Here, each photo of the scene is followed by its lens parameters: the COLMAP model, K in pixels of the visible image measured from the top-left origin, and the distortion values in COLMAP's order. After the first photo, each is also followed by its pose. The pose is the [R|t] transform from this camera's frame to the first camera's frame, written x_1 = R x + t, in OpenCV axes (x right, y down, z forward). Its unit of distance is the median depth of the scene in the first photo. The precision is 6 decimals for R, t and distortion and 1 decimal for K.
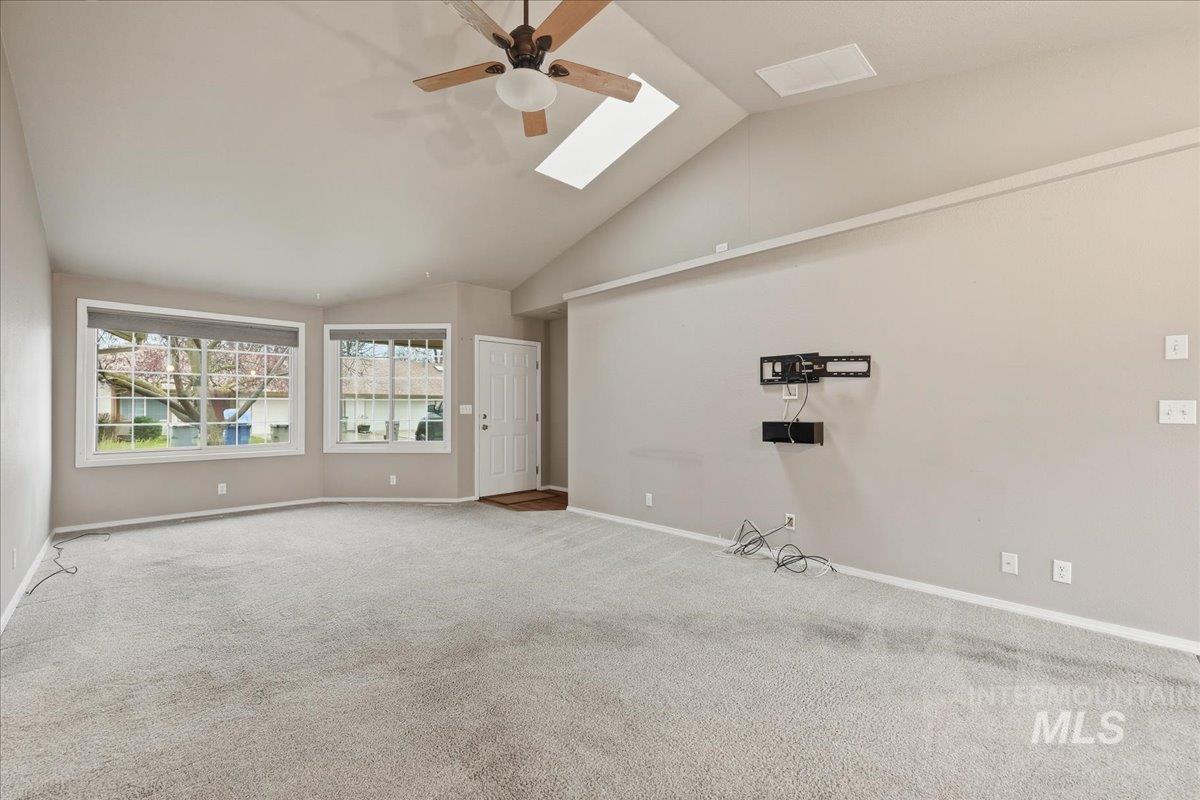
lens RADIAL K [[486.7, 0, 600.4], [0, 486.7, 407.4], [0, 0, 1]] dist [0.000214, 0.000054]
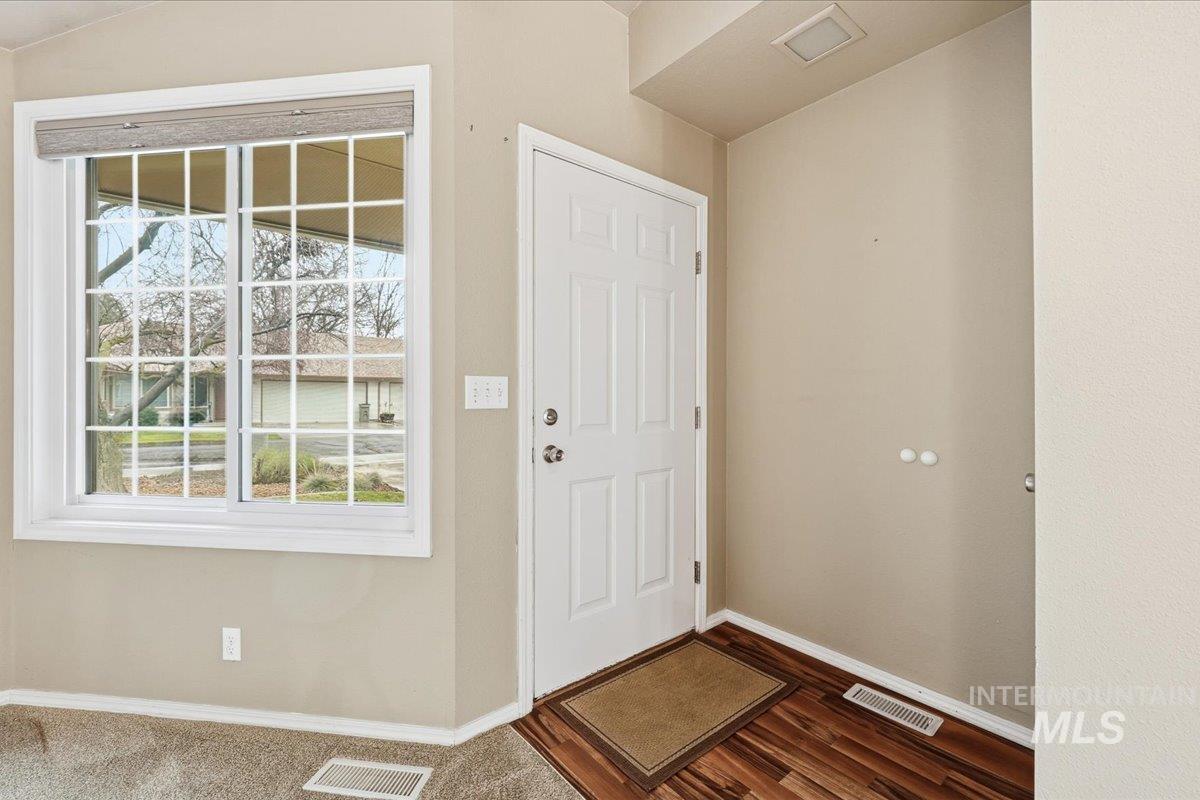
lens RADIAL K [[493.9, 0, 594.0], [0, 493.9, 400.2], [0, 0, 1]] dist [0.000369, 0.000282]
pose [[0.995837, 0.002755, -0.091108, -0.184090], [-0.001575, 0.999914, 0.013024, 0.004882], [0.091136, -0.012826, 0.995756, 0.703534]]
